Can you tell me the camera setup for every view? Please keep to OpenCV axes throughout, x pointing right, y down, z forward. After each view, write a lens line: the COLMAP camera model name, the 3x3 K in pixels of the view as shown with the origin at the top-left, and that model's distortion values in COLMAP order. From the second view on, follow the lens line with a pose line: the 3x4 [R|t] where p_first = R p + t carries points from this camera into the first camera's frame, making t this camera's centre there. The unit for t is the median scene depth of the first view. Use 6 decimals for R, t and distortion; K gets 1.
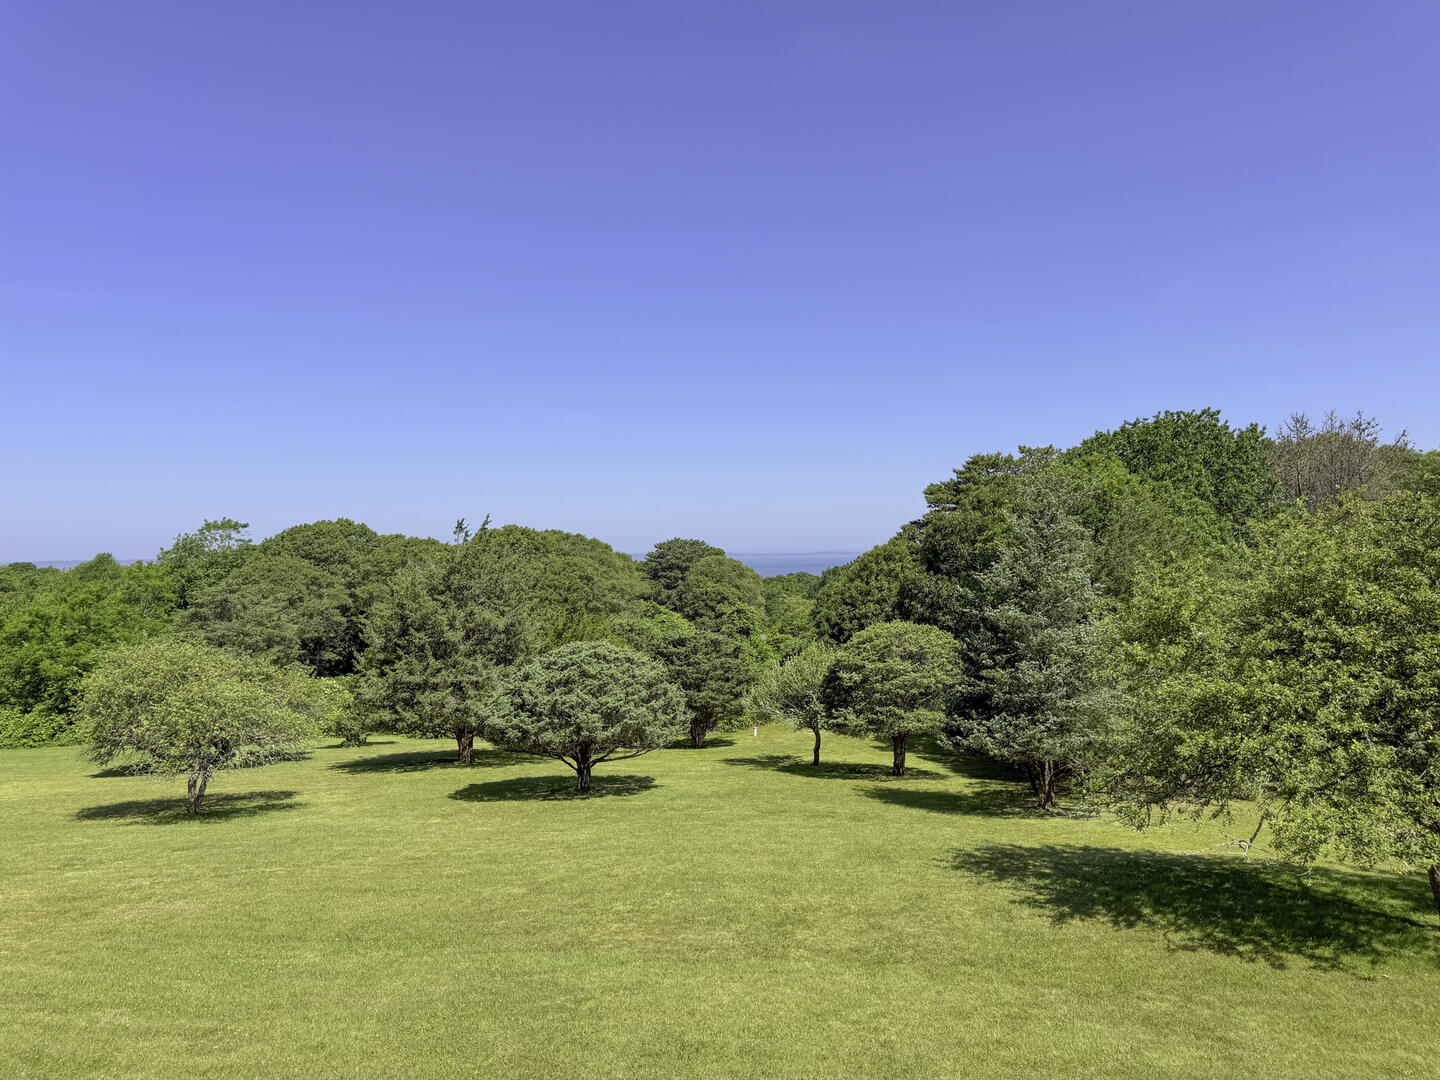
lens RADIAL K [[1017.3, 0, 723.7], [0, 1017.3, 548.1], [0, 0, 1]] dist [0.002592, -0.014548]
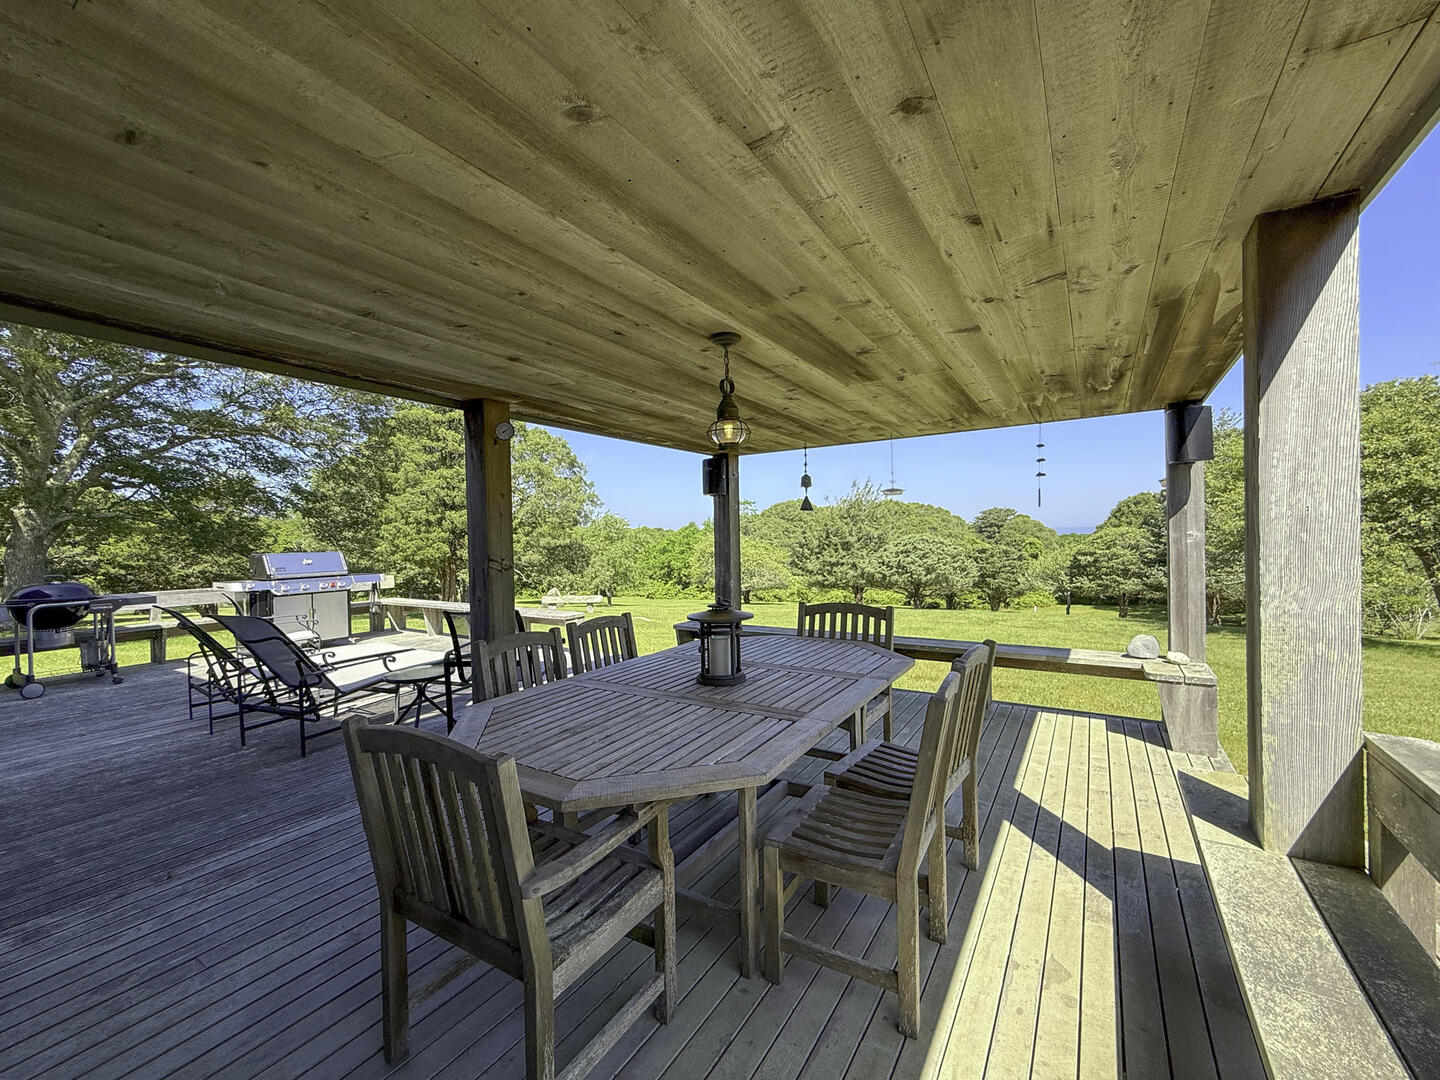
lens RADIAL K [[587.6, 0, 714.1], [0, 587.6, 539.1], [0, 0, 1]] dist [-0.001128, 0.000536]
pose [[0.874801, -0.003575, -0.484469, 0.042288], [0.013003, 0.999786, 0.016103, 0.051284], [0.484308, -0.020387, 0.874660, -0.099648]]
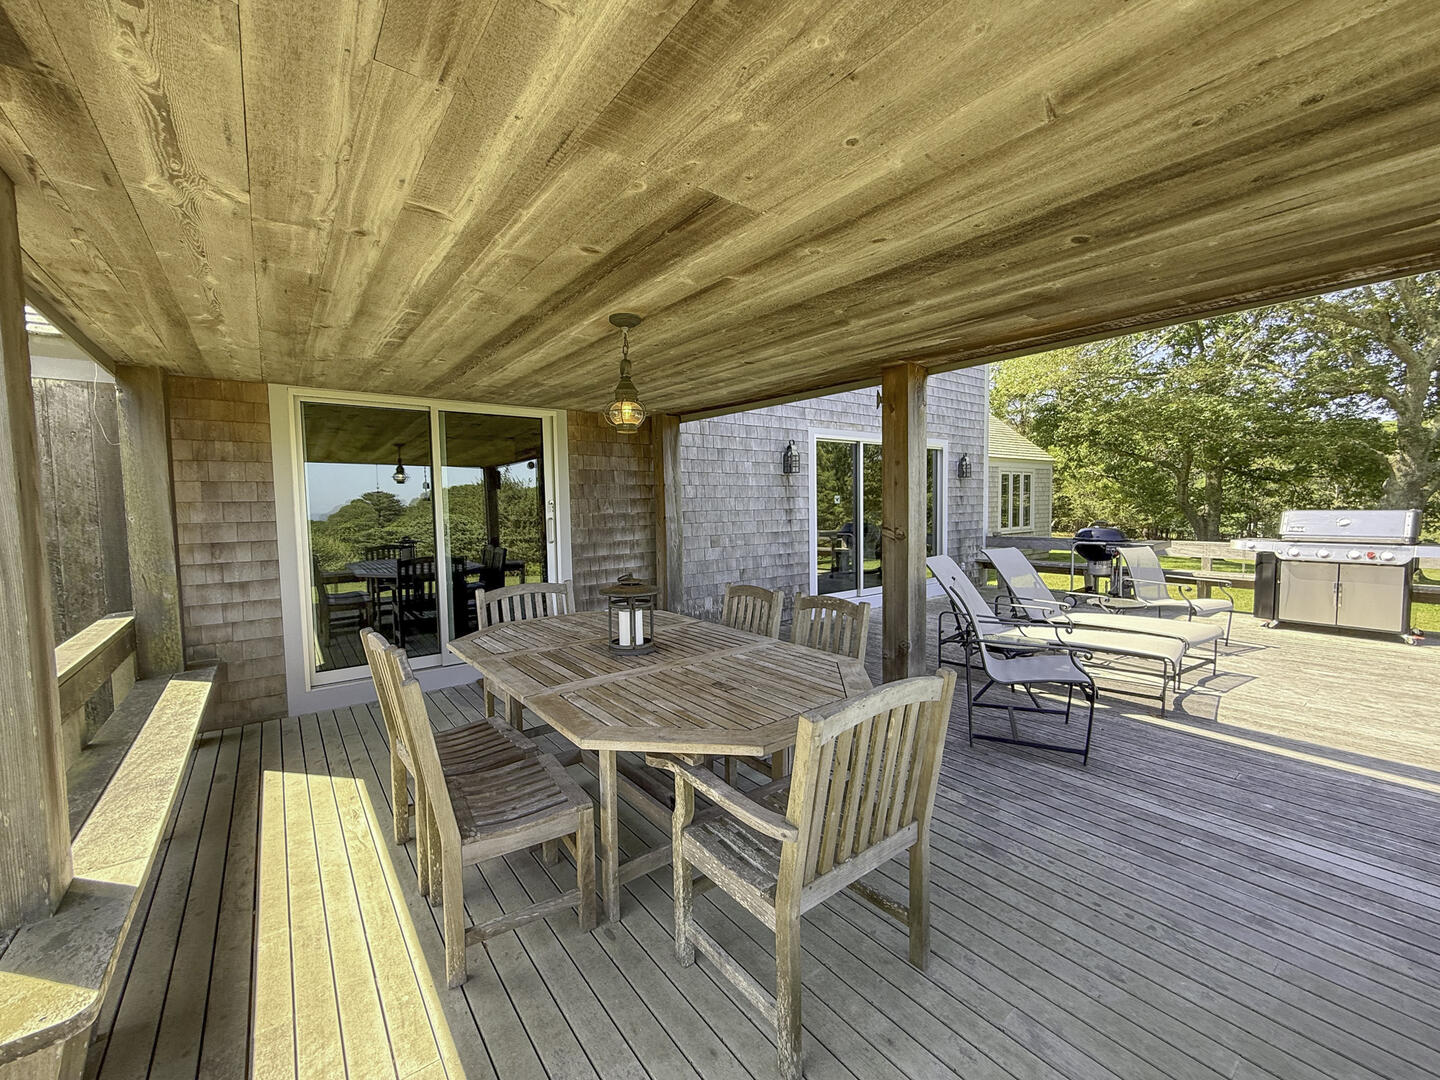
lens RADIAL K [[587.6, 0, 725.6], [0, 587.6, 540.9], [0, 0, 1]] dist [-0.001128, 0.000536]
pose [[-0.742698, 0.064475, -0.666515, 0.117525], [0.027637, 0.997457, 0.065693, 0.044558], [0.669055, 0.030370, -0.742592, 1.240833]]
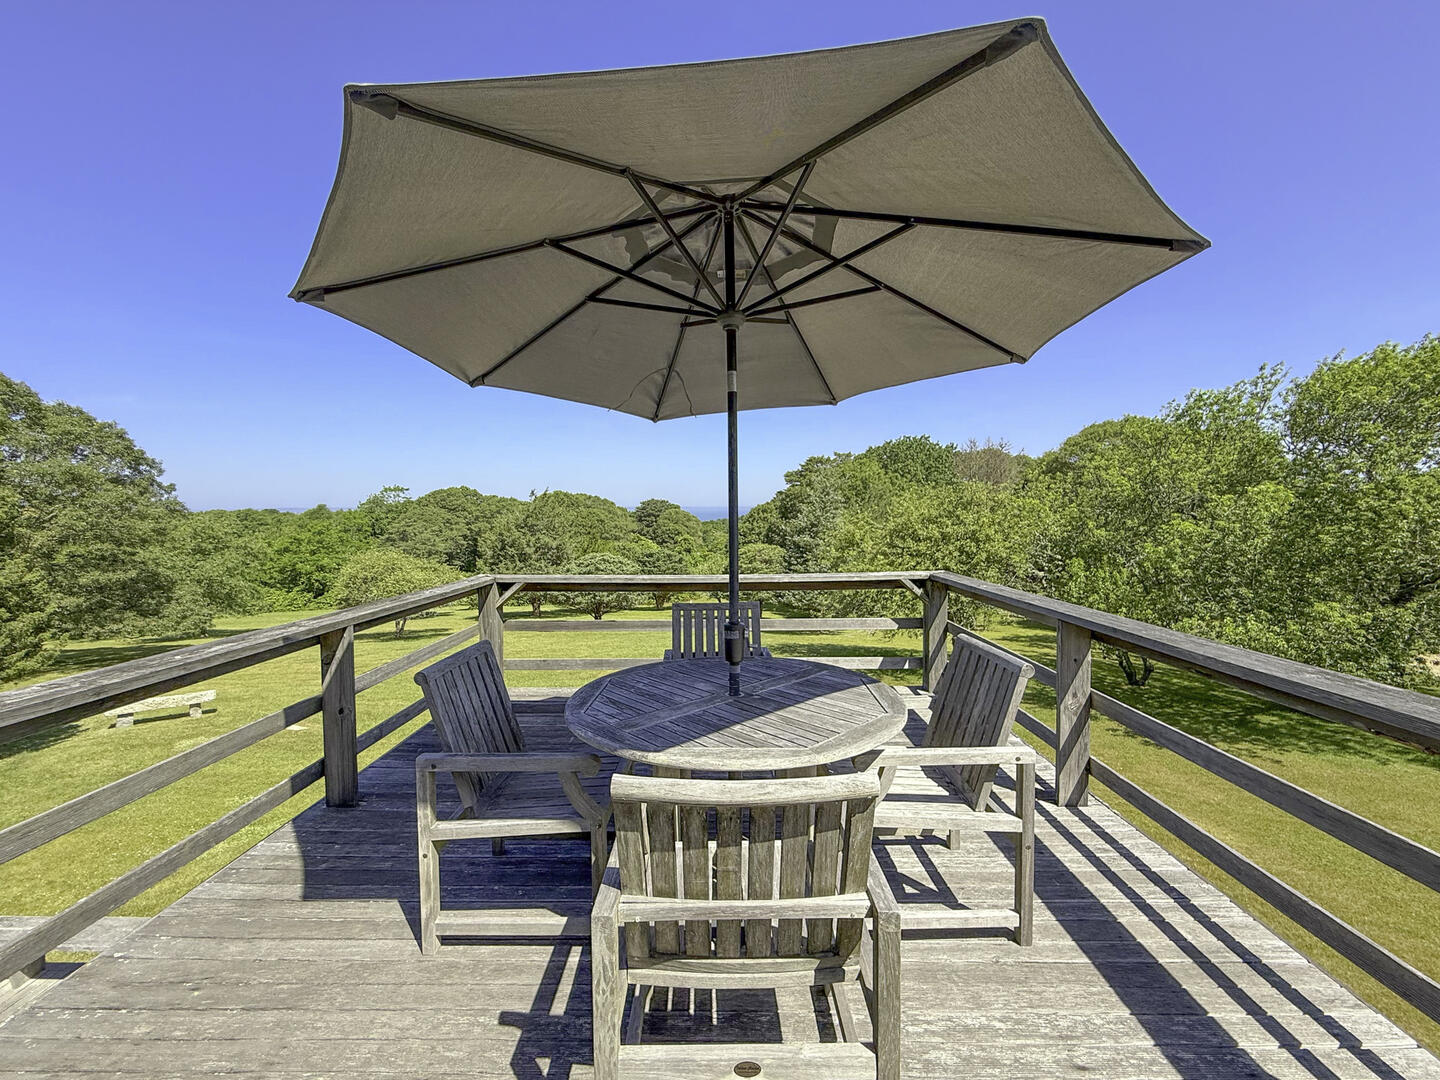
lens RADIAL K [[587.6, 0, 708.7], [0, 587.6, 544.0], [0, 0, 1]] dist [-0.001128, 0.000536]
pose [[0.998949, 0.006723, 0.045331, 0.016069], [-0.009760, 0.997698, 0.067111, -0.001856], [-0.044776, -0.067483, 0.996715, -0.088738]]
